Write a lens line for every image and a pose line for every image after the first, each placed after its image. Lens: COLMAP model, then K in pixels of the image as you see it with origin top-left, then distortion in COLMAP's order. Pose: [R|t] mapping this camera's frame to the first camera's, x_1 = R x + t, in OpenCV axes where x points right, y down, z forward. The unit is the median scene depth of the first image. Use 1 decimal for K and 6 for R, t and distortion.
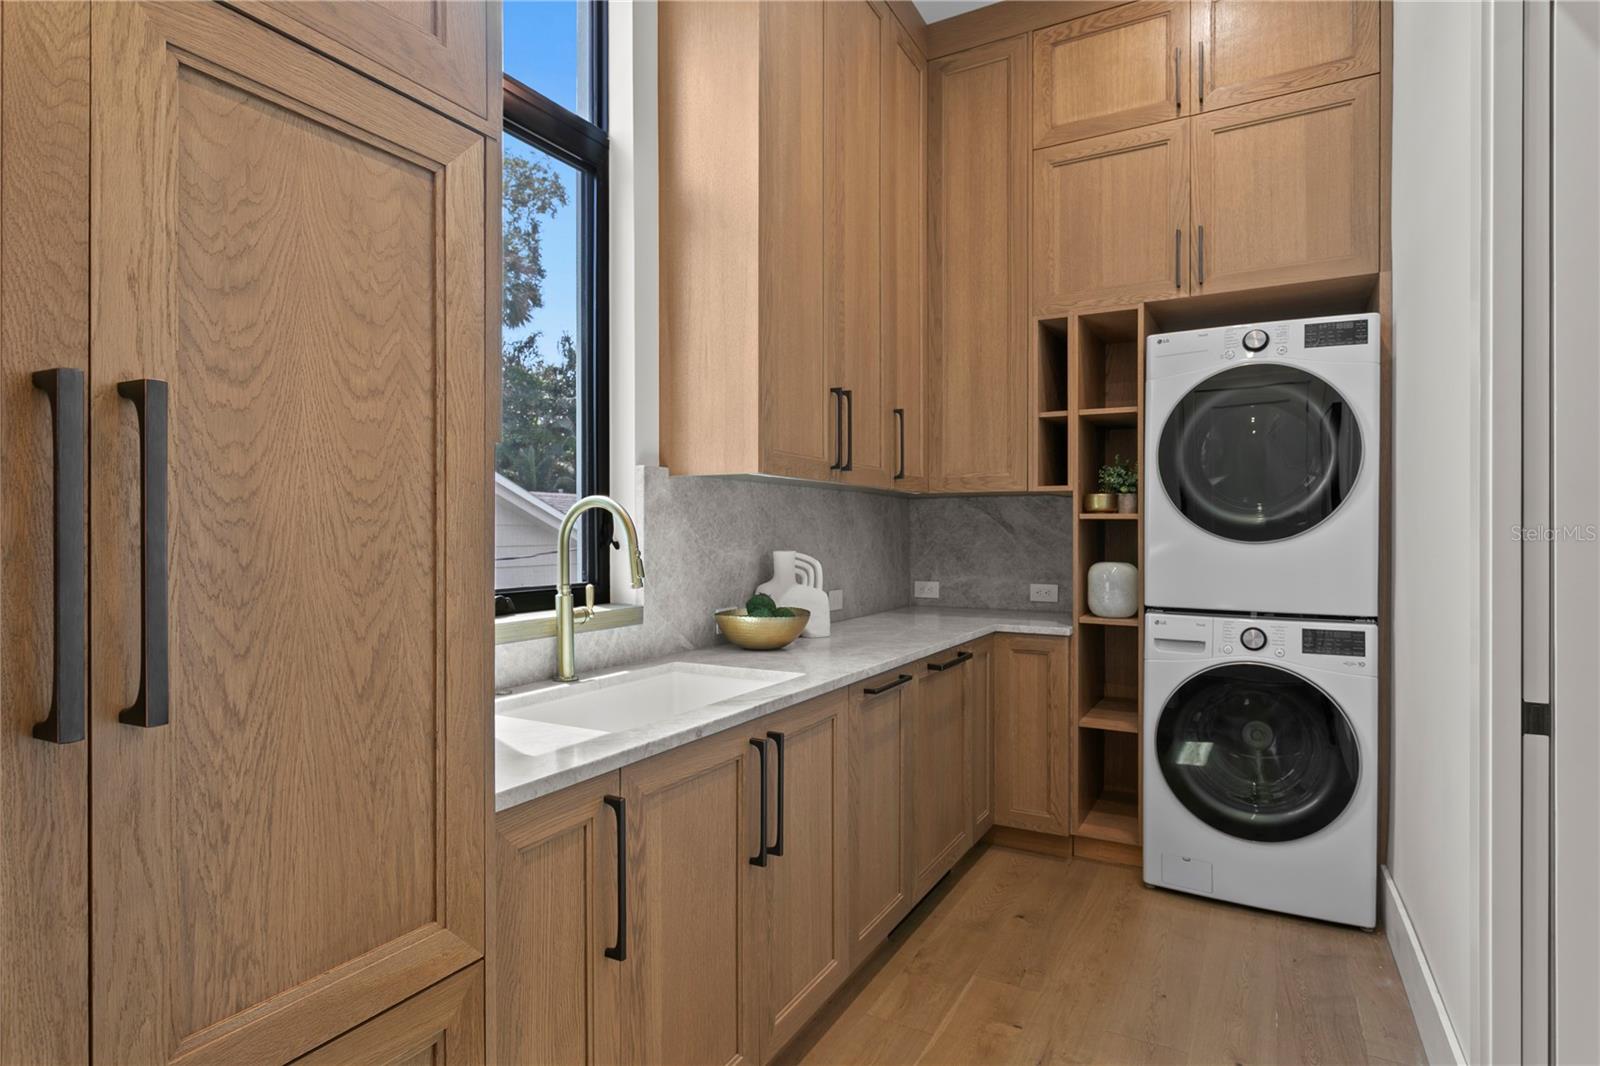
lens RADIAL K [[878.8, 0, 800.0], [0, 878.8, 533.0], [0, 0, 1]] dist [-0.003011, -0.000438]
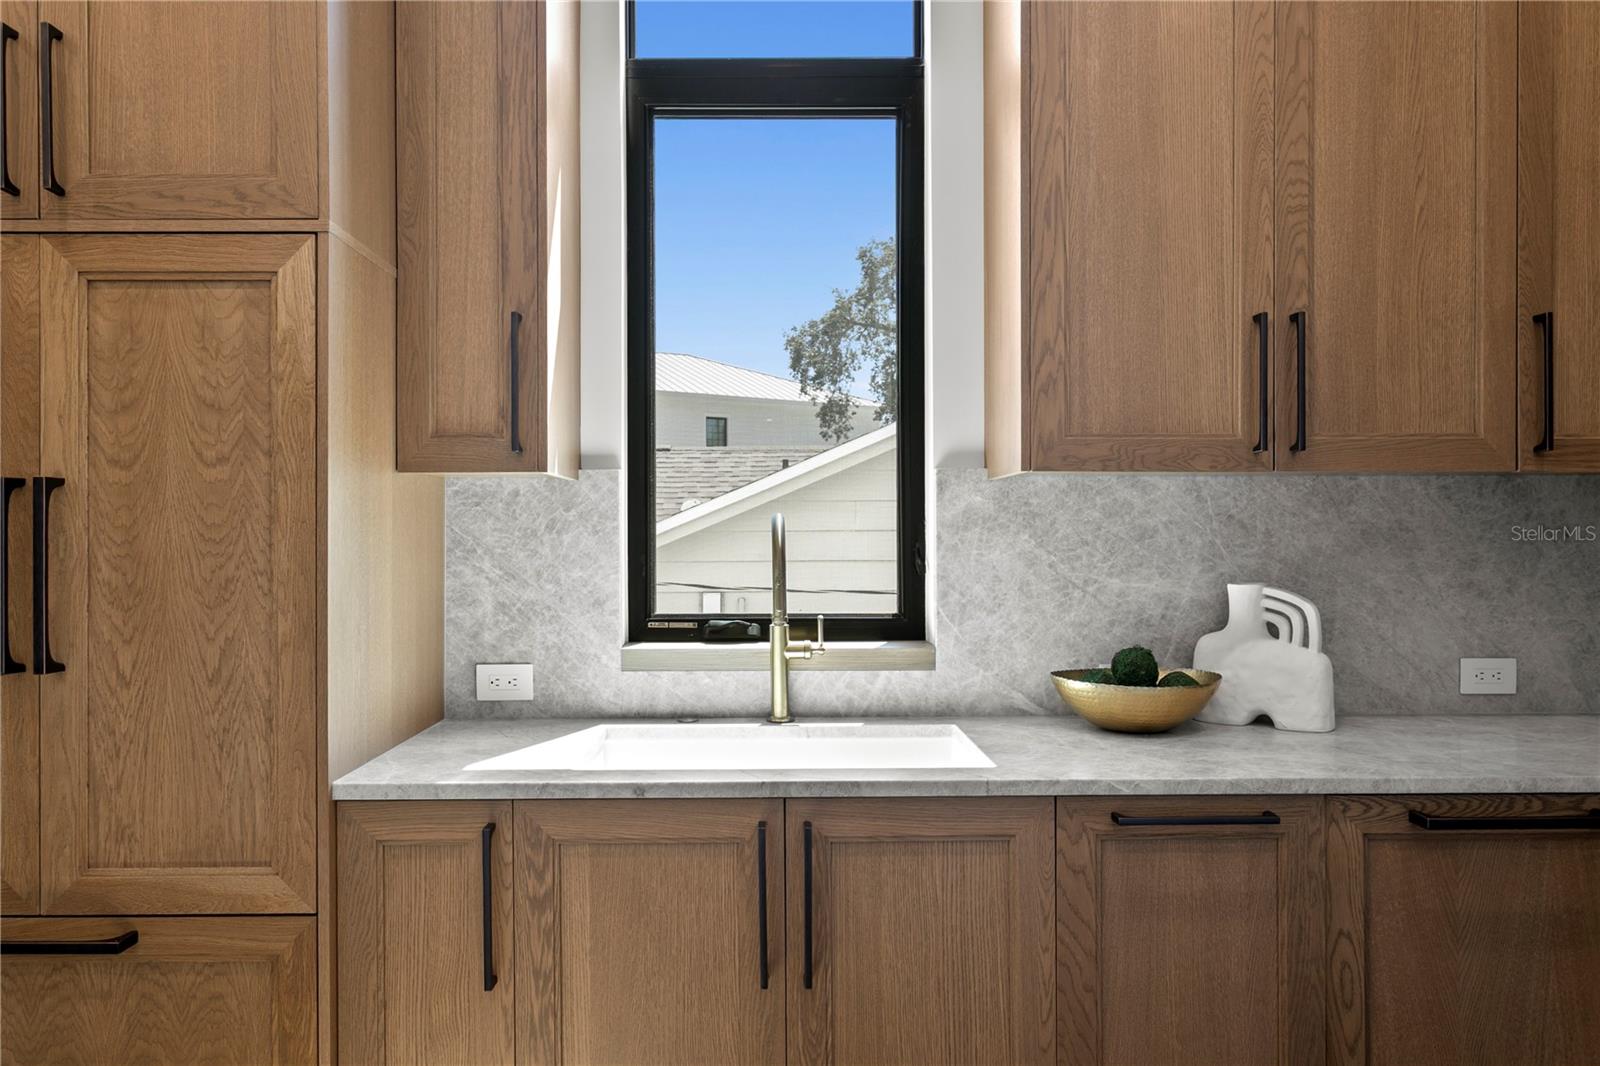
lens RADIAL K [[1128.3, 0, 800.0], [0, 1128.3, 533.0], [0, 0, 1]] dist [-0.008464, -0.002621]
pose [[0.484566, 0.001991, -0.874752, 1.501129], [0.000877, 0.999996, 0.002762, -0.051257], [0.874754, -0.002106, 0.484562, 0.951399]]
